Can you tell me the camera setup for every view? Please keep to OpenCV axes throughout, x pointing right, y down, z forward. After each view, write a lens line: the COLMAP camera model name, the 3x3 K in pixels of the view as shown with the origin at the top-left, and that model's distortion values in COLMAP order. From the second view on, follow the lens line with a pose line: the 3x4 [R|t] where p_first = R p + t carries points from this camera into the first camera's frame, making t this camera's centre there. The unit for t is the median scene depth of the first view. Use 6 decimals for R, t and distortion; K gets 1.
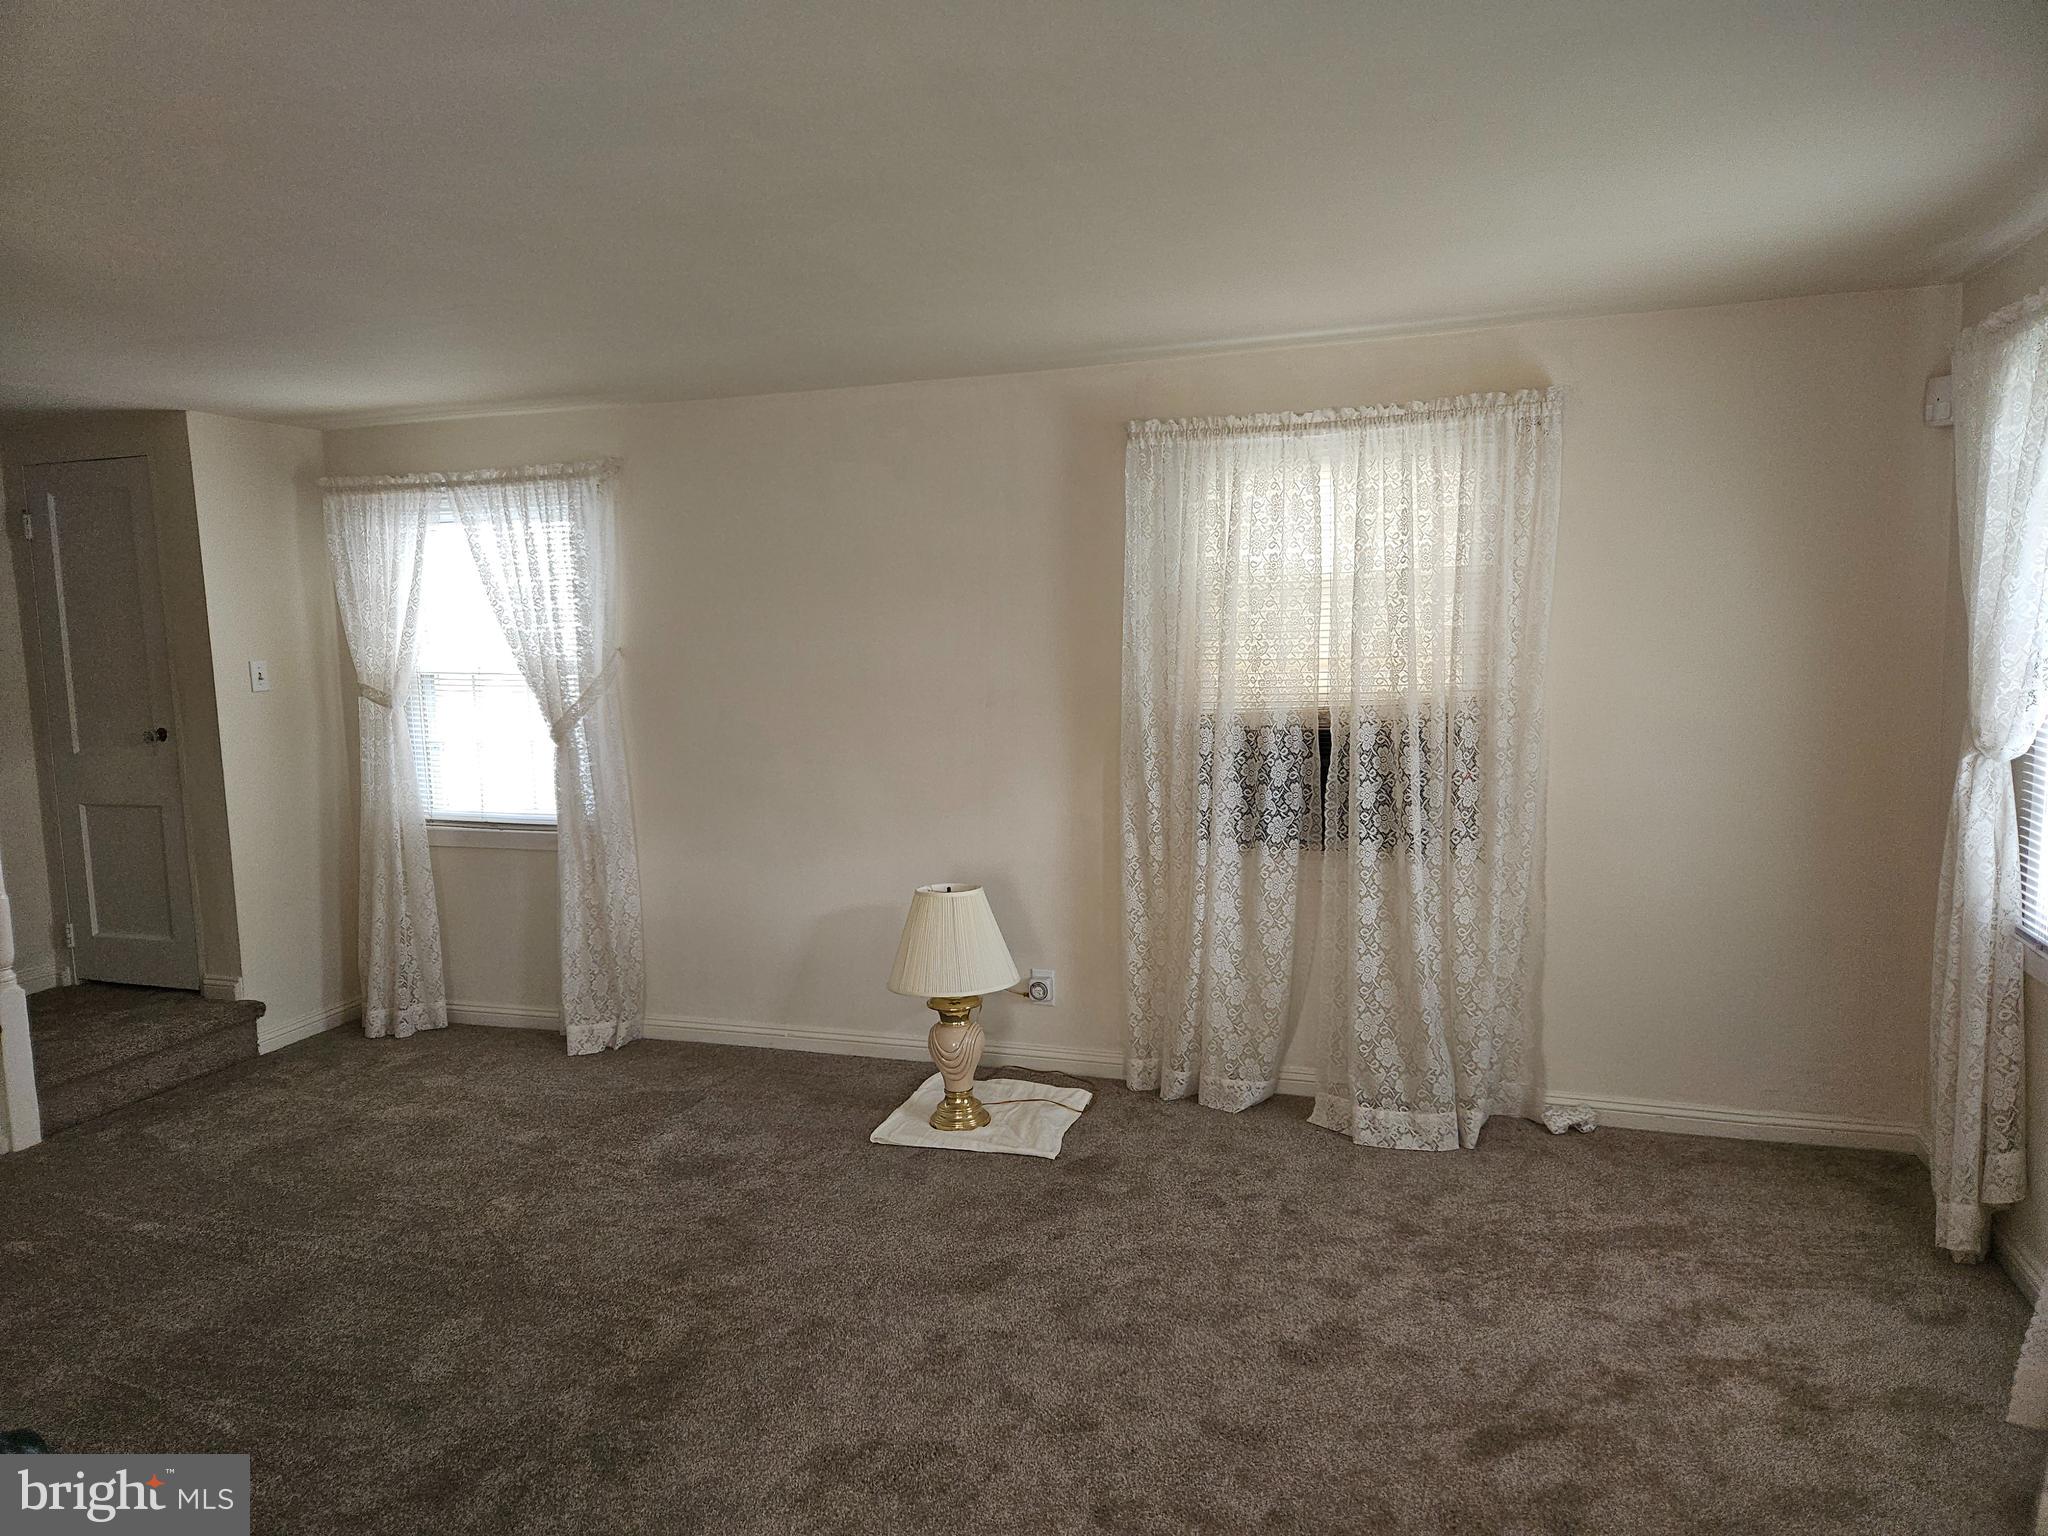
lens RADIAL K [[1380.4, 0, 1024.0], [0, 1380.4, 768.0], [0, 0, 1]] dist [0.105024, -0.080983]
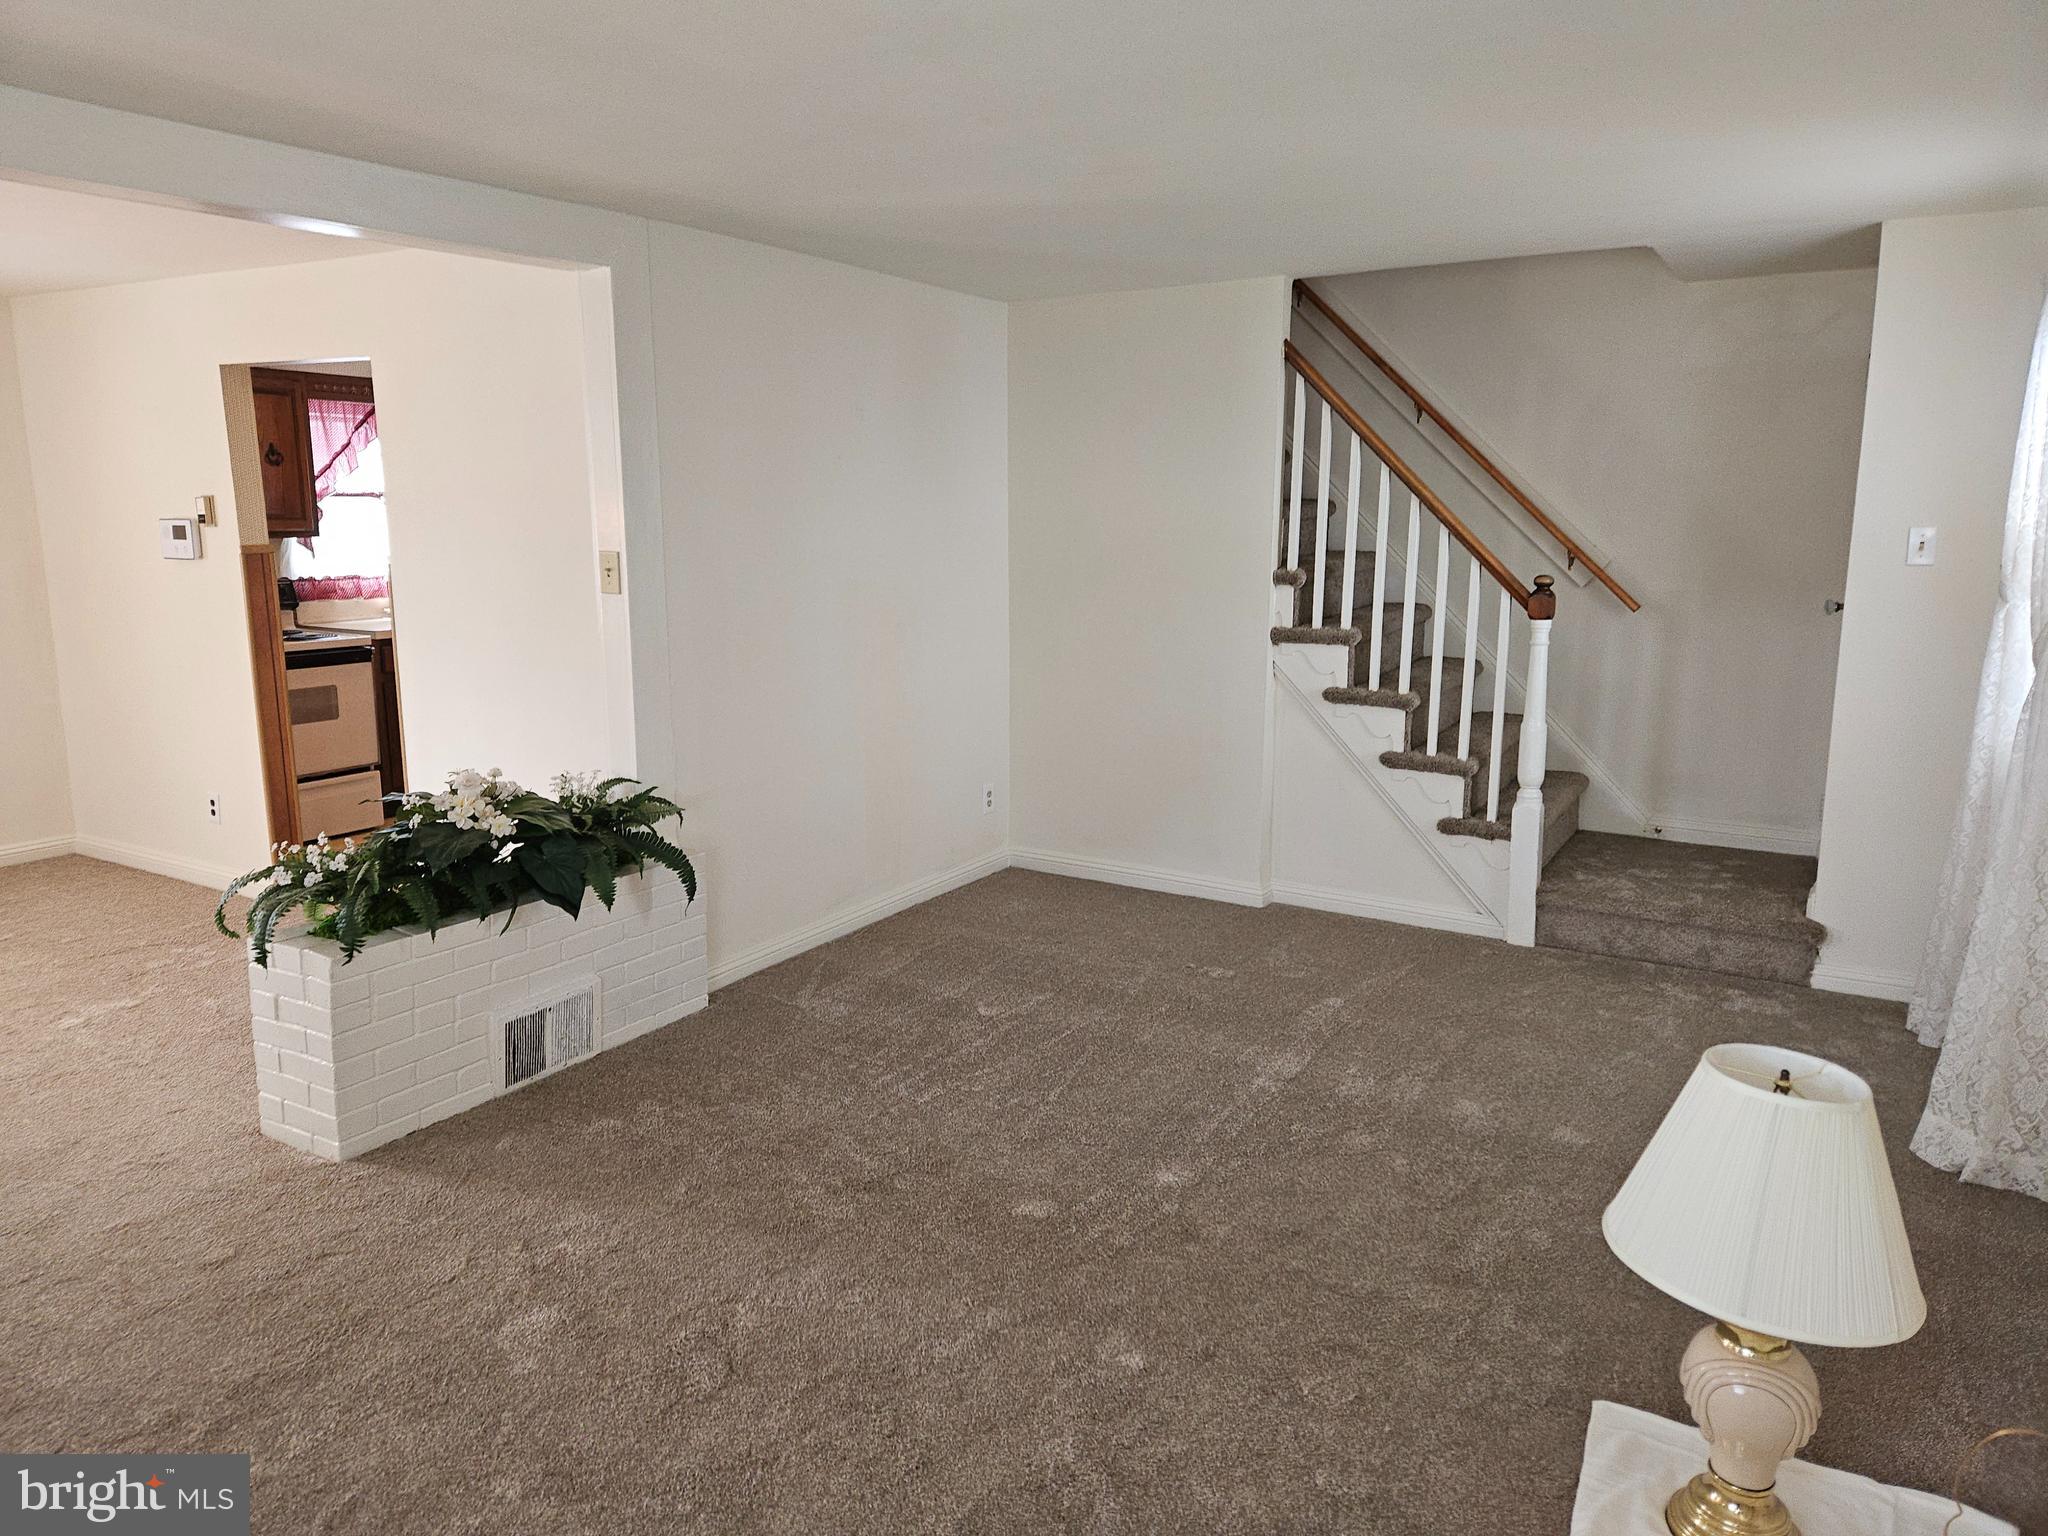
lens RADIAL K [[1317.2, 0, 1024.0], [0, 1317.2, 768.0], [0, 0, 1]] dist [-0.001768, -0.001515]
pose [[-0.244034, 0.210105, -0.946733, 0.323500], [-0.096337, 0.966167, 0.239250, -0.075290], [0.964970, 0.149591, -0.215536, 0.705850]]
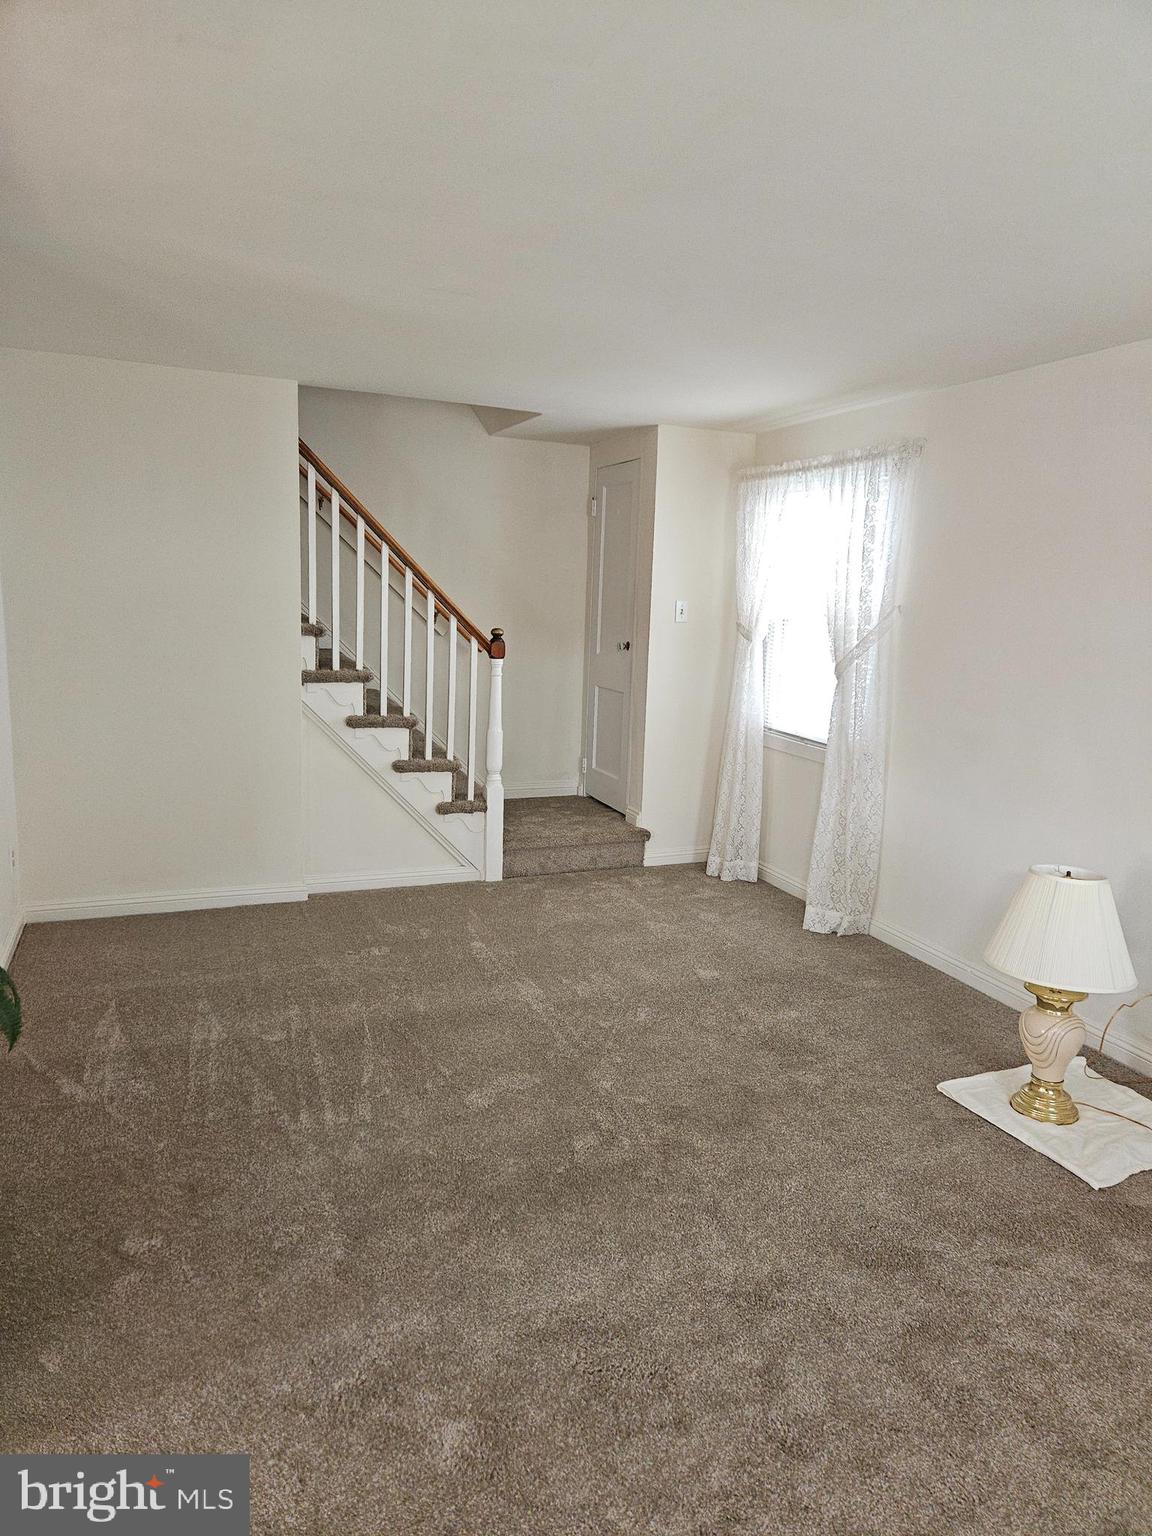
lens RADIAL K [[1035.3, 0, 576.0], [0, 1035.3, 768.0], [0, 0, 1]] dist [0.105024, -0.080983]
pose [[0.651808, 0.180248, -0.736653, 0.207281], [-0.136078, 0.983378, 0.120213, -0.021557], [0.746076, 0.021887, 0.665501, 0.220428]]
